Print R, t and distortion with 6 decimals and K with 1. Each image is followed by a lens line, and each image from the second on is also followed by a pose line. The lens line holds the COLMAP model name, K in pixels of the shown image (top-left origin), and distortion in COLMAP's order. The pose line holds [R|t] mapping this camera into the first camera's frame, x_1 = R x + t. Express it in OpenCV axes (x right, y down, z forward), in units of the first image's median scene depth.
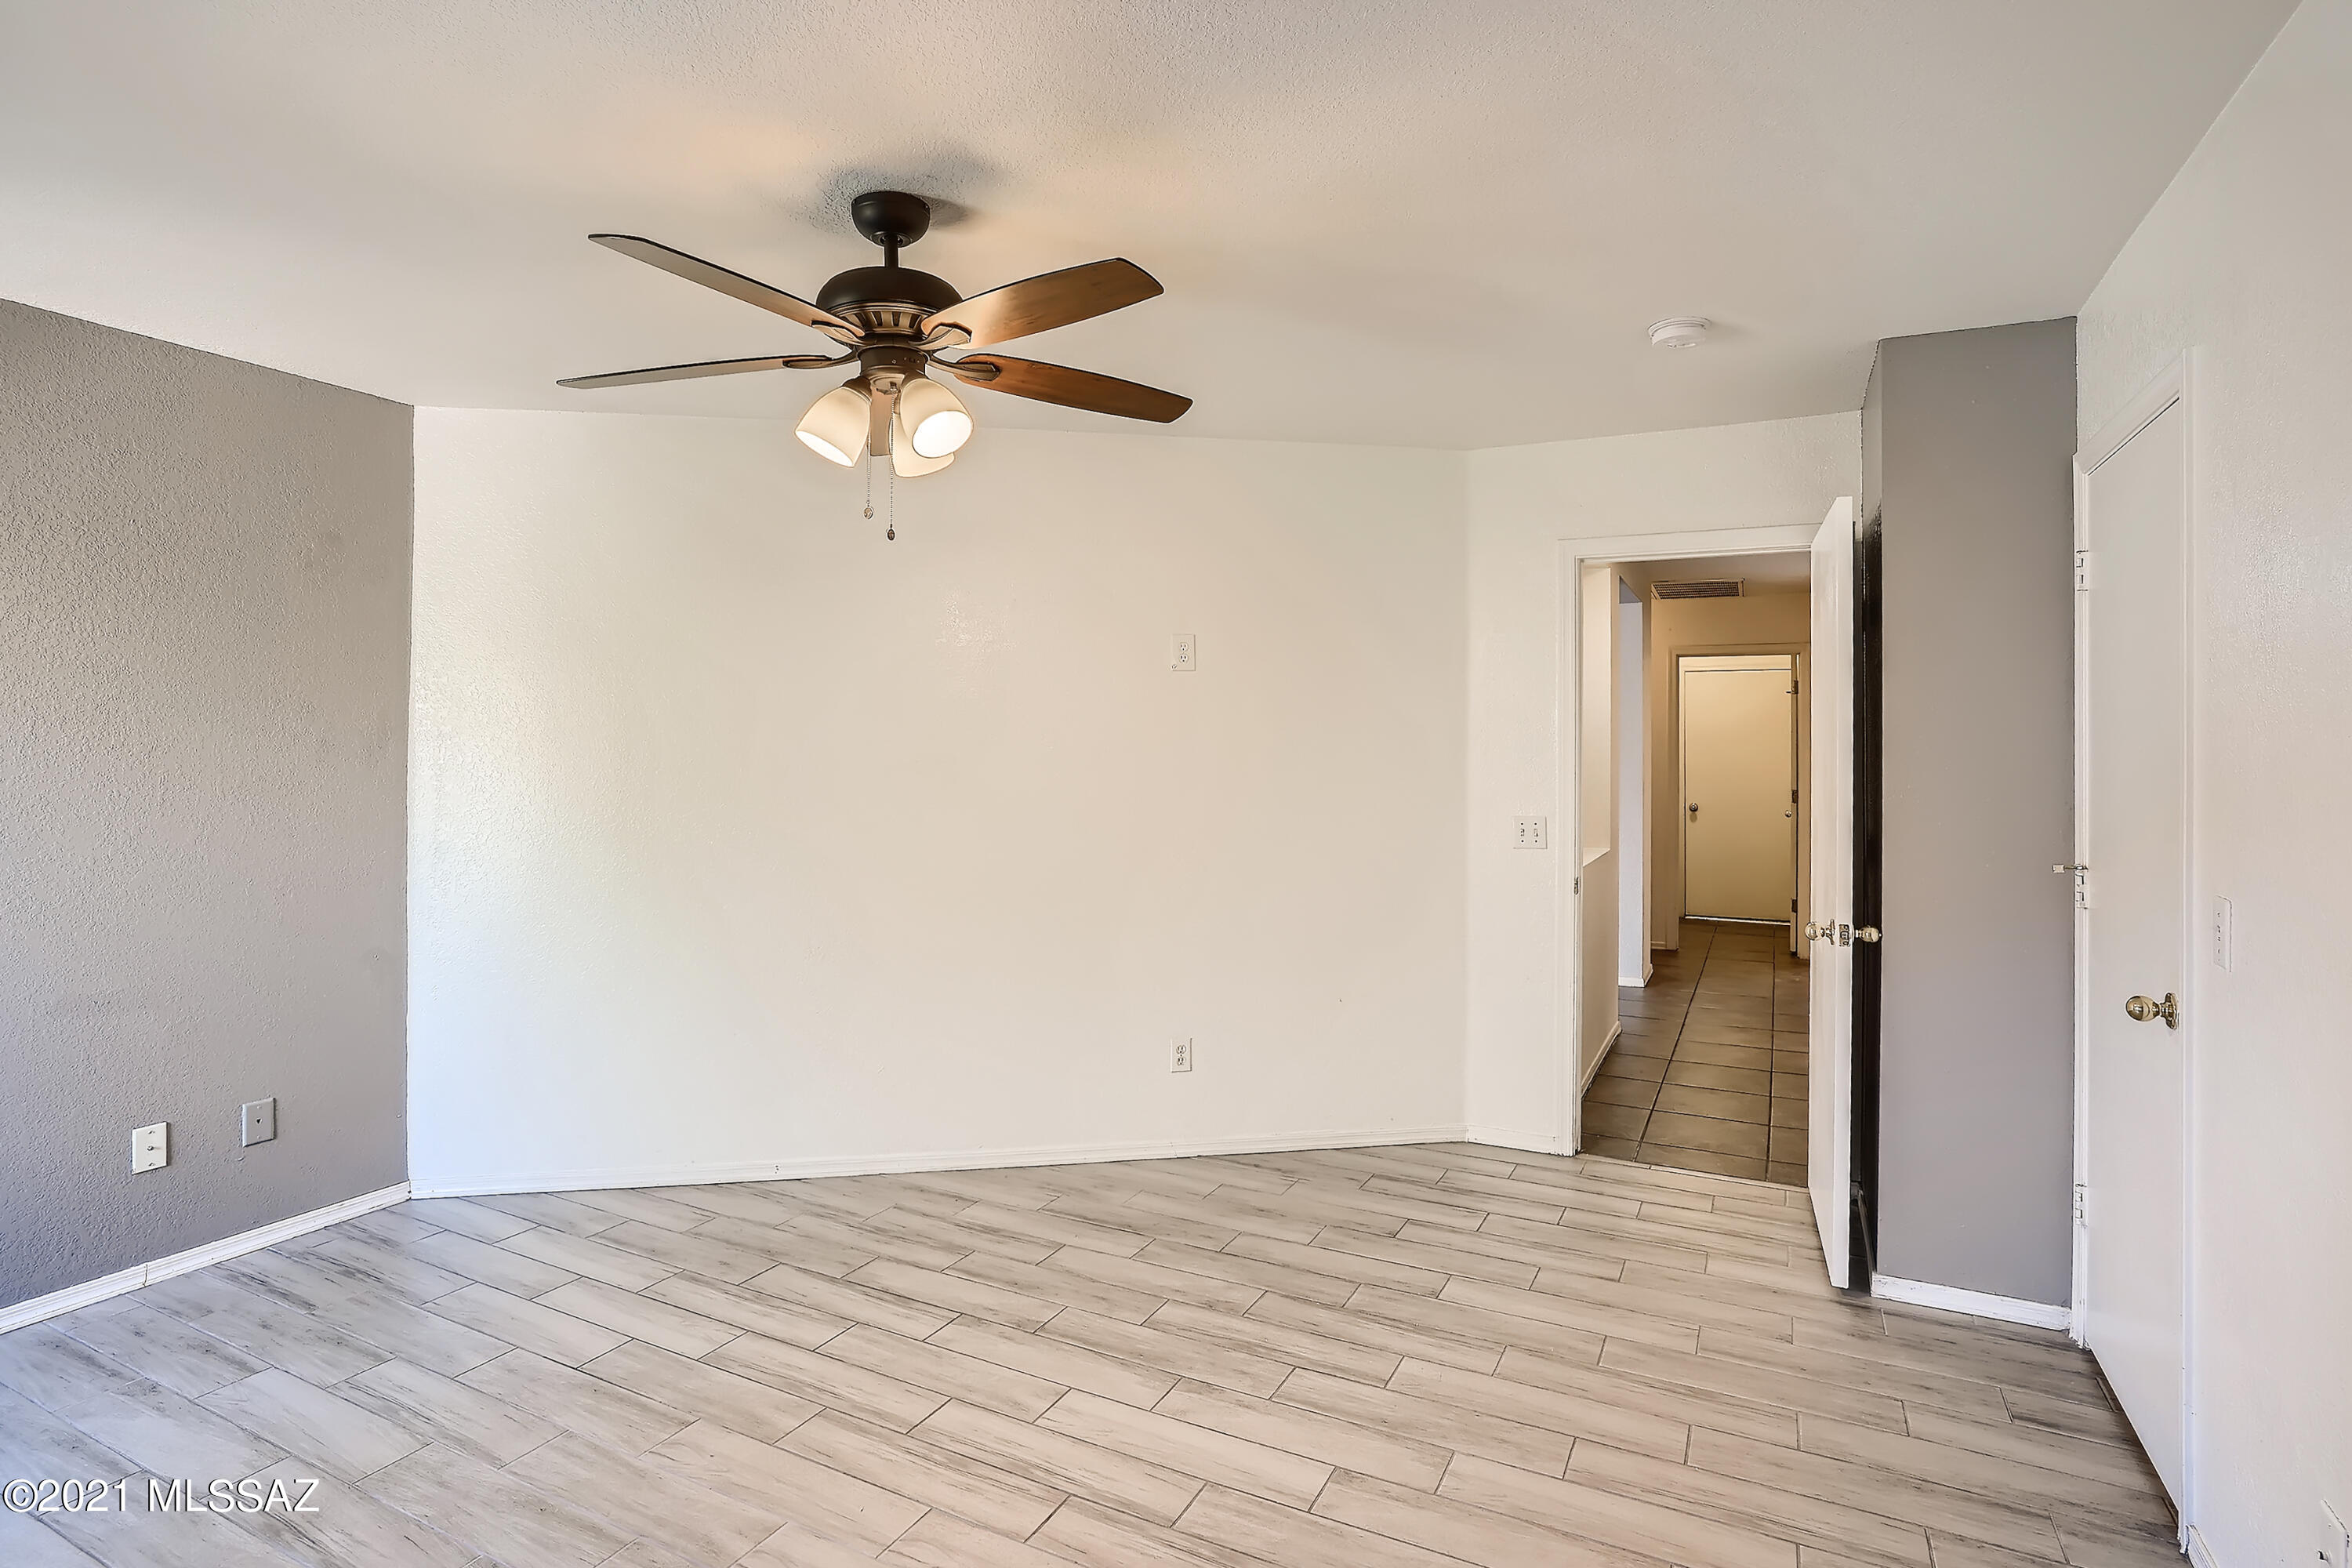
lens RADIAL K [[1171.8, 0, 1163.8], [0, 1171.8, 728.3], [0, 0, 1]] dist [-0.036580, 0.017989]
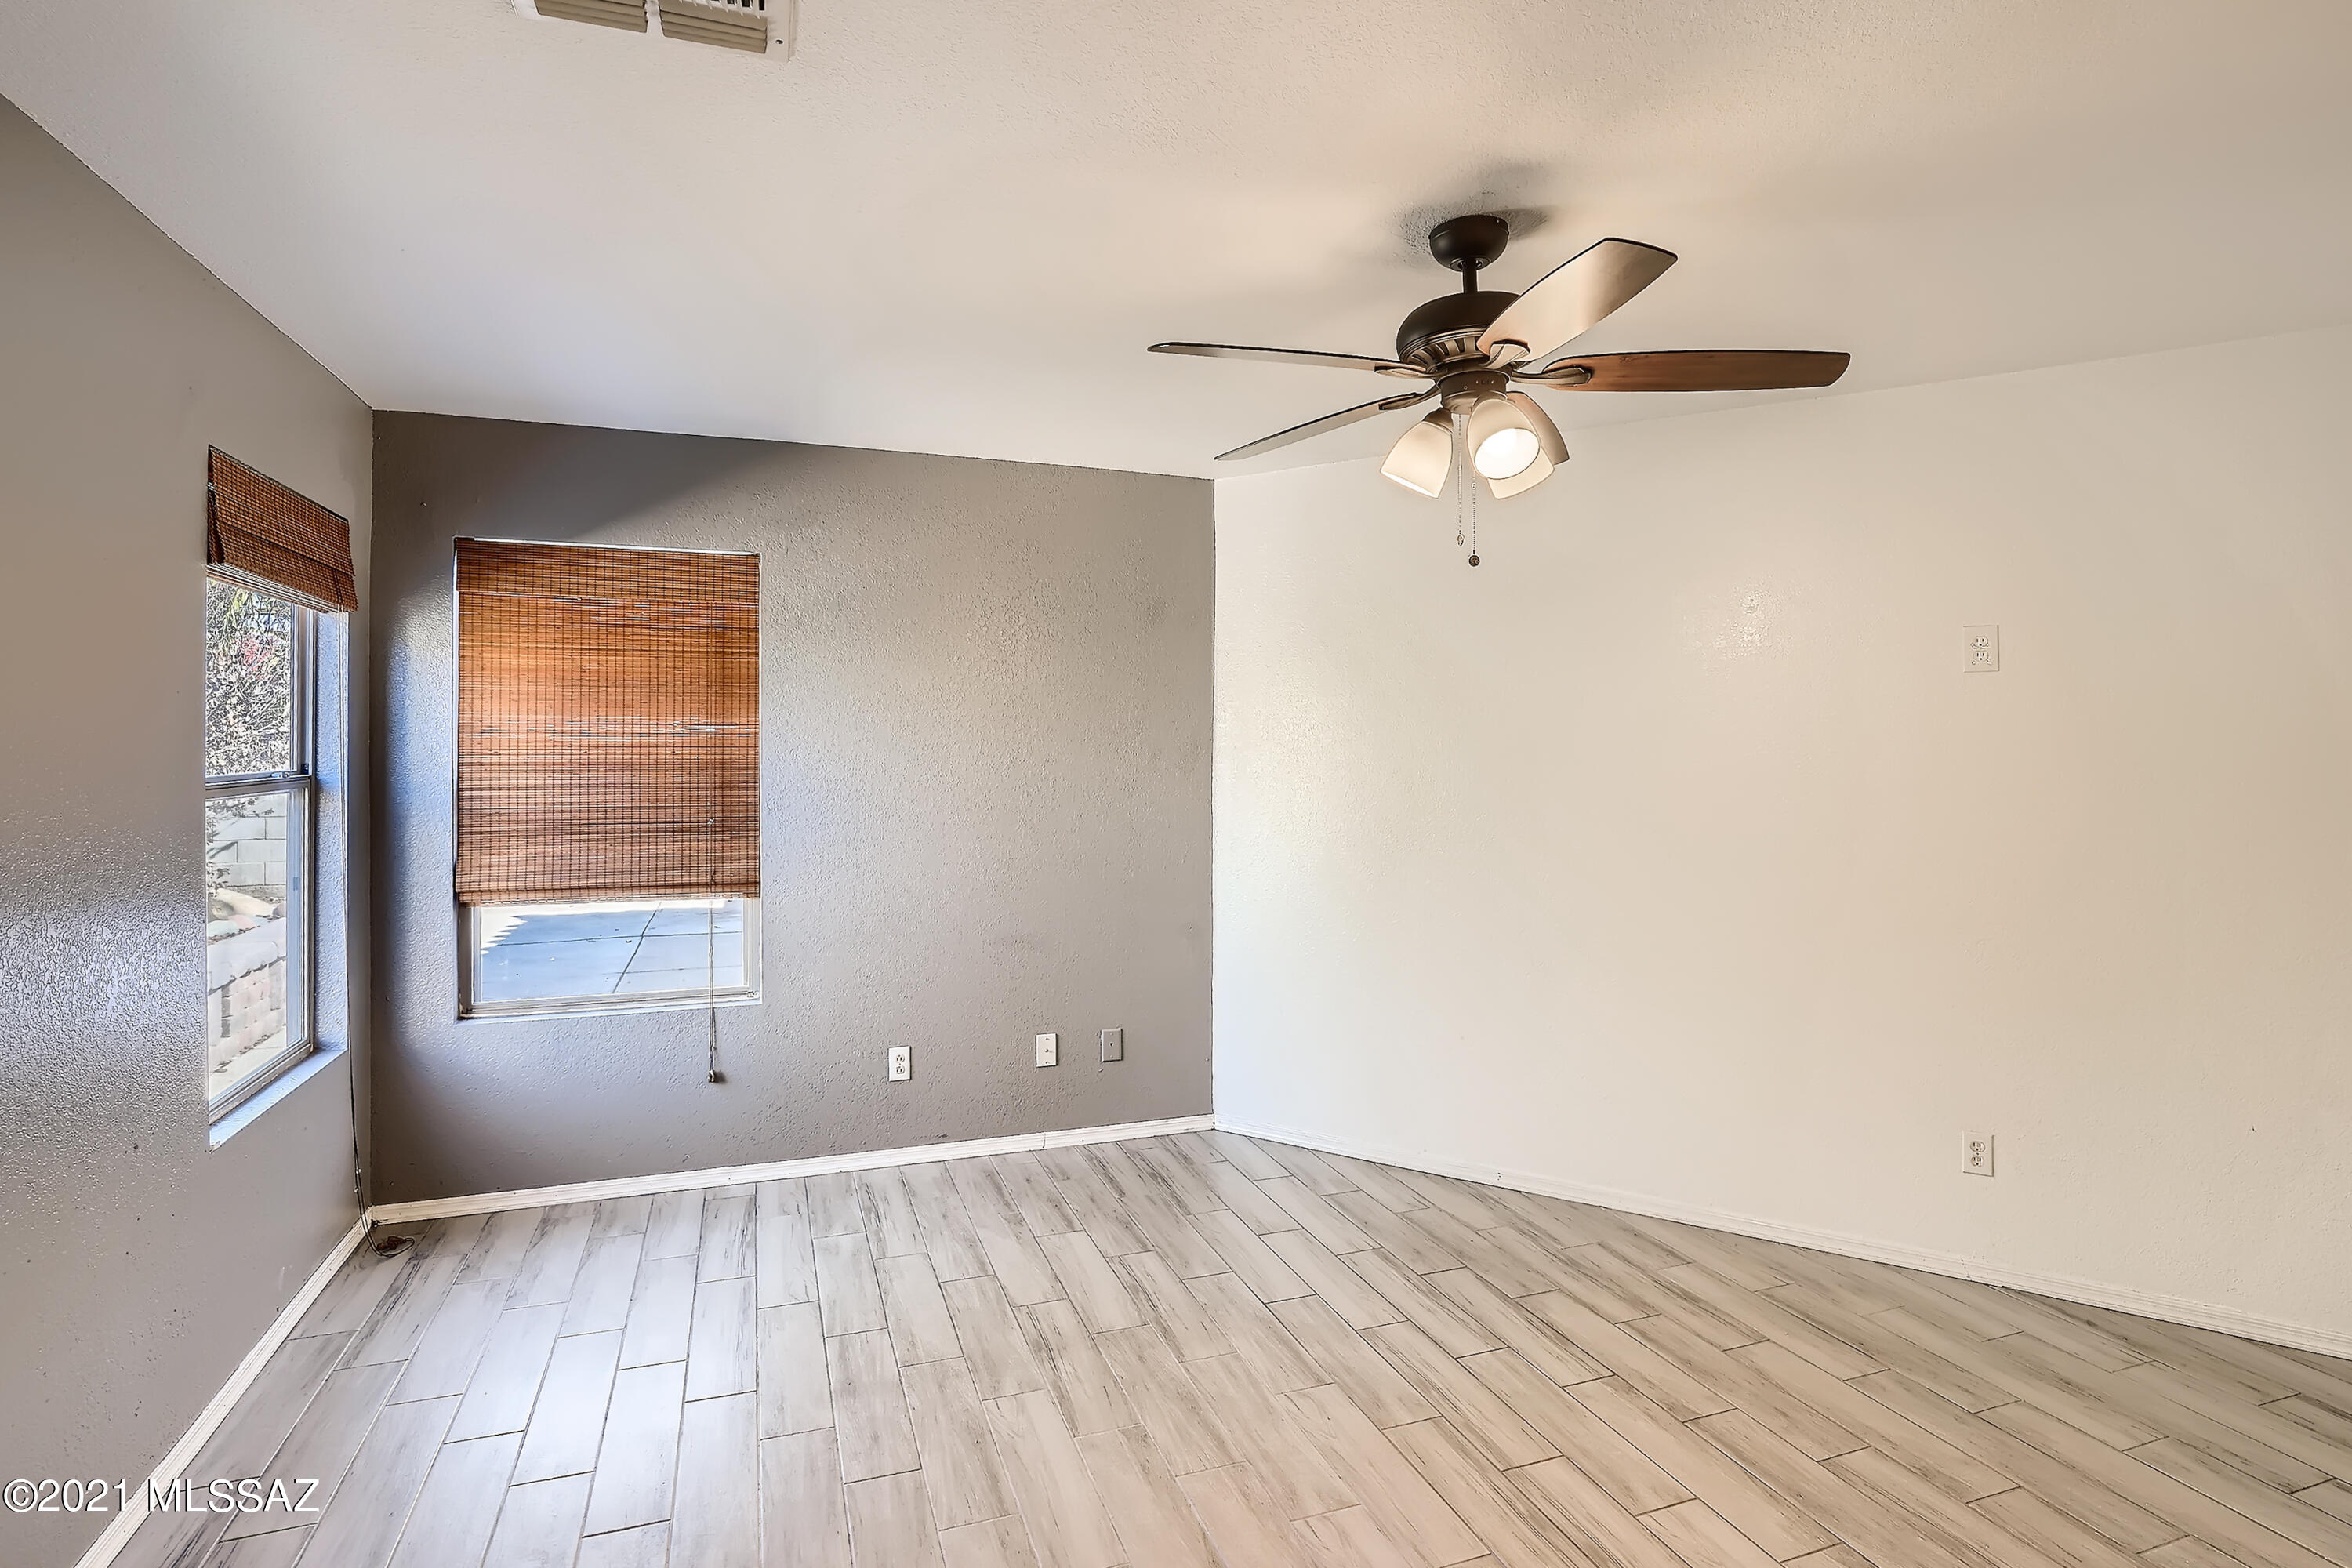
lens RADIAL K [[1171.8, 0, 1192.4], [0, 1171.8, 734.3], [0, 0, 1]] dist [-0.036580, 0.017989]
pose [[0.746013, -0.003566, -0.665921, 0.200651], [0.006814, 0.999974, 0.002278, -0.017874], [0.665896, -0.006237, 0.746018, 0.080002]]
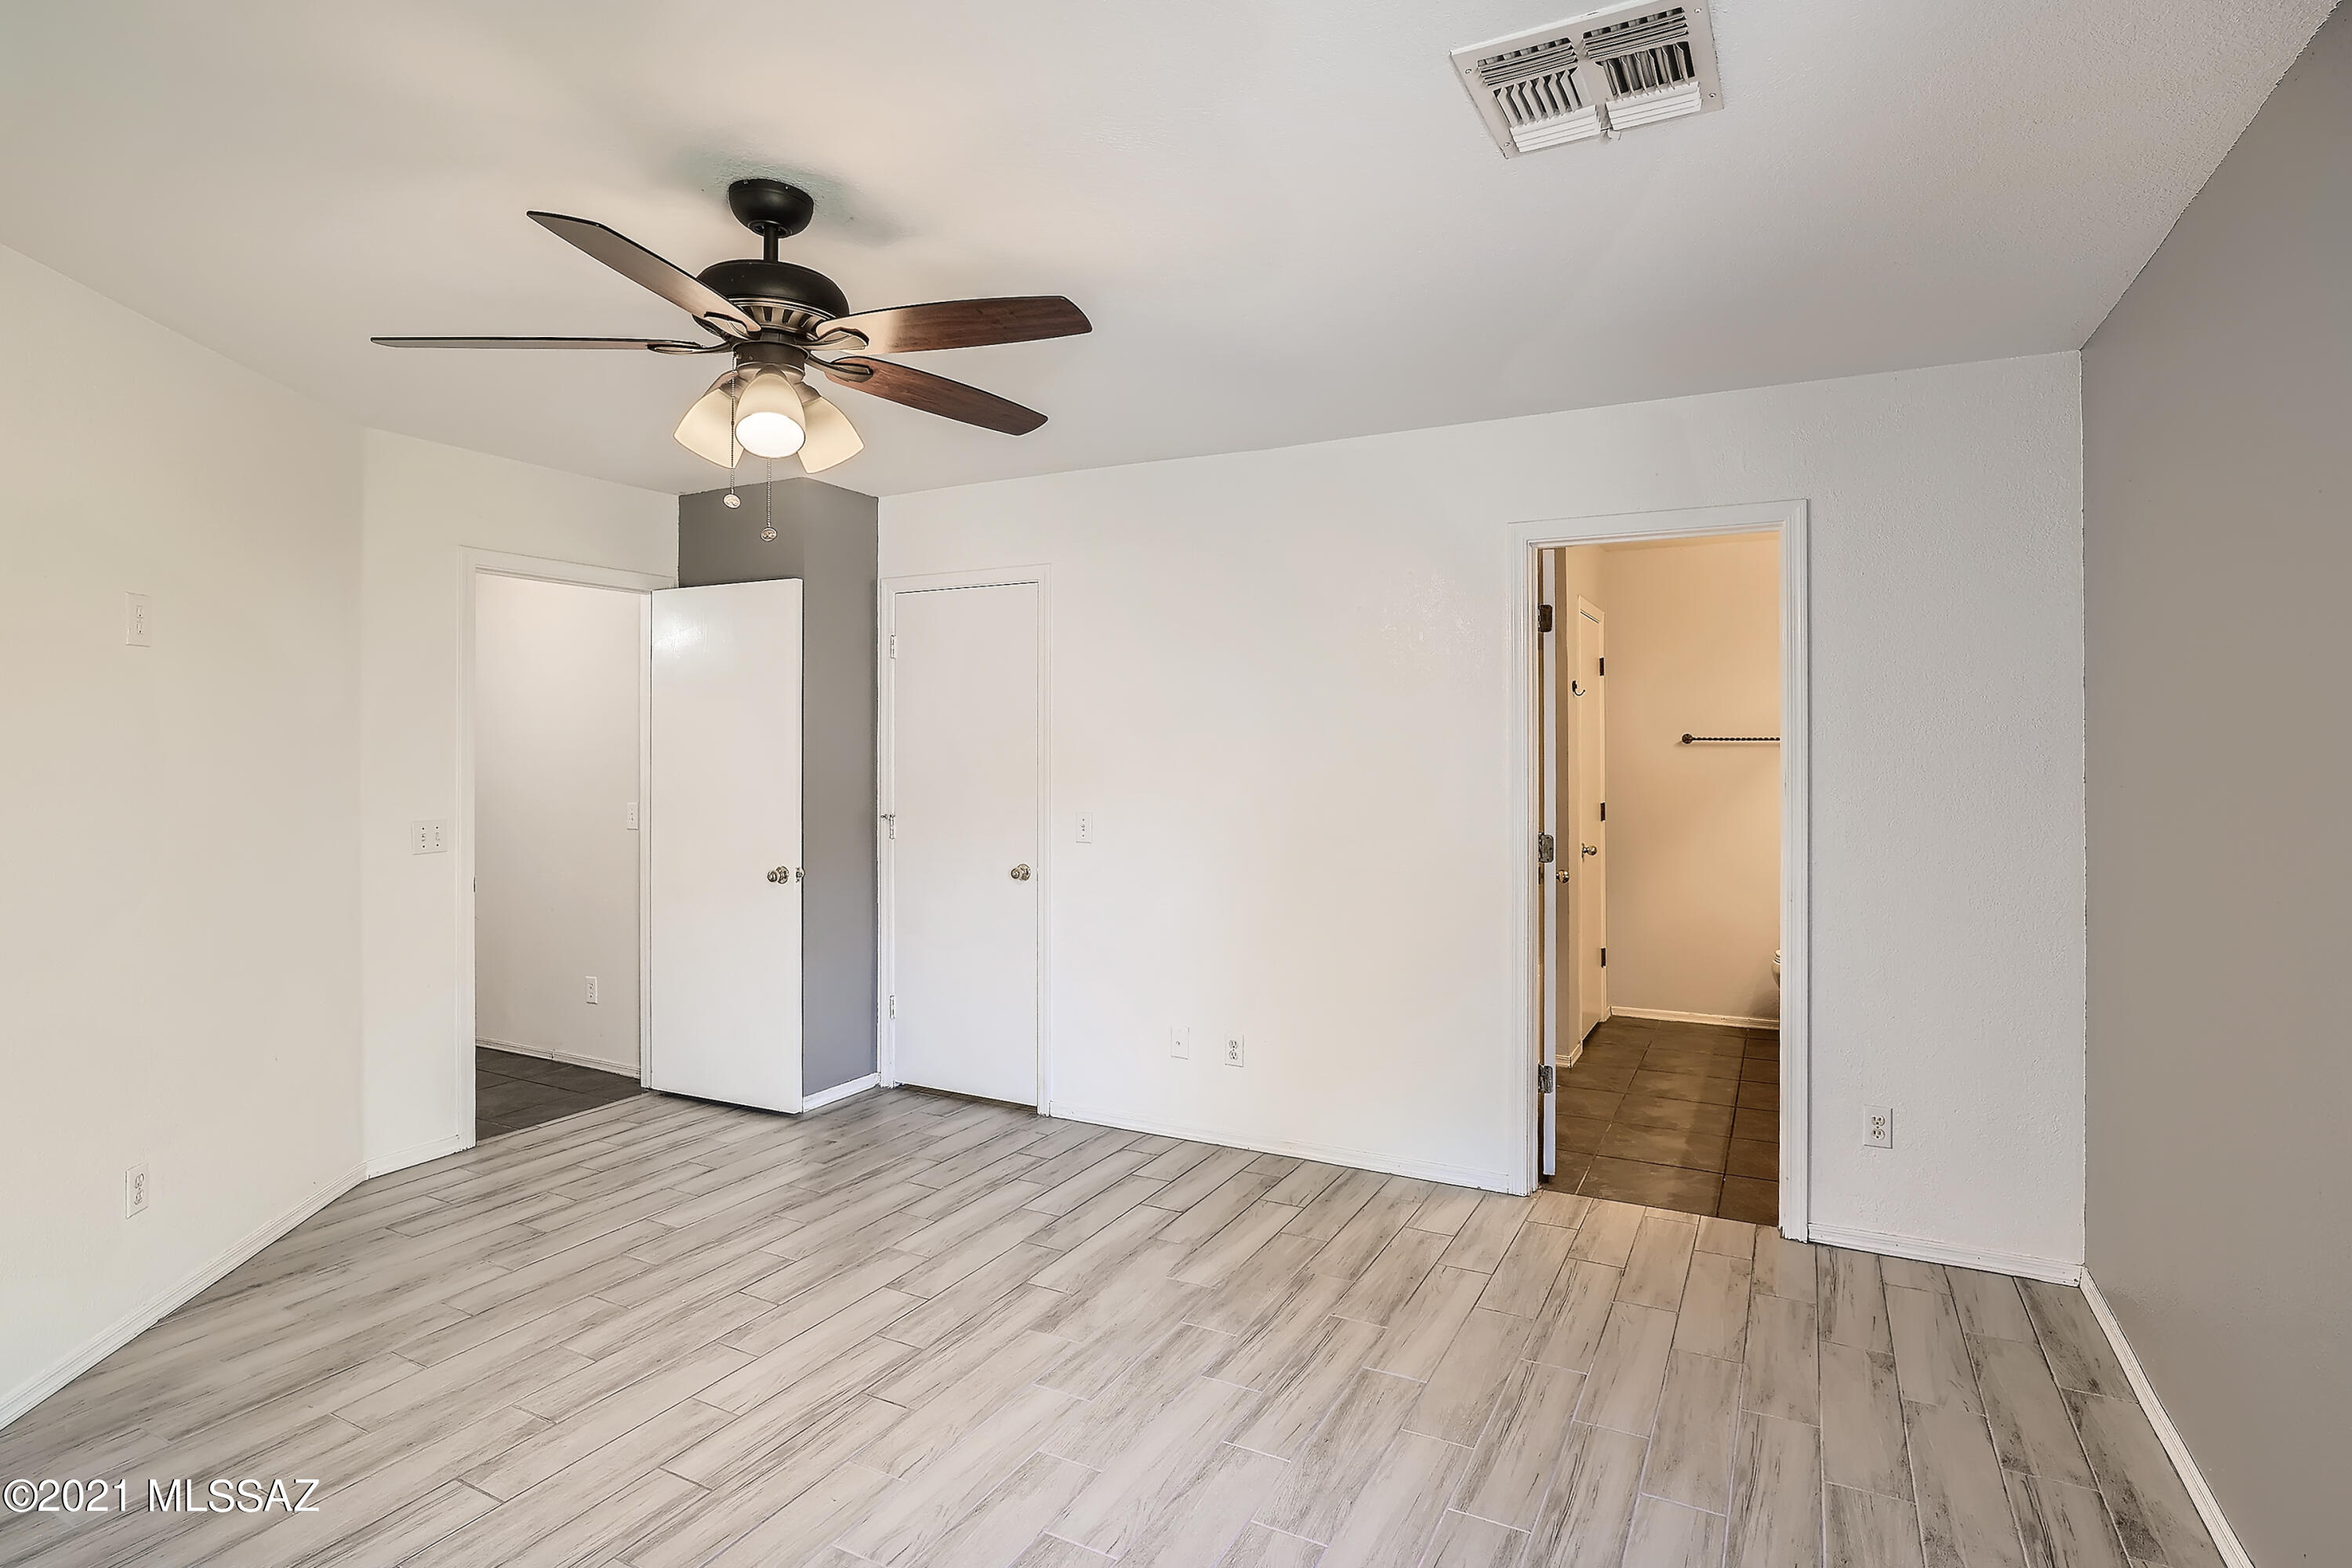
lens RADIAL K [[1171.8, 0, 1192.4], [0, 1171.8, 728.8], [0, 0, 1]] dist [-0.036580, 0.017989]
pose [[0.004272, 0.015972, 0.999863, -0.971408], [-0.013757, 0.999779, -0.015912, 0.006792], [-0.999896, -0.013688, 0.004490, 0.519597]]
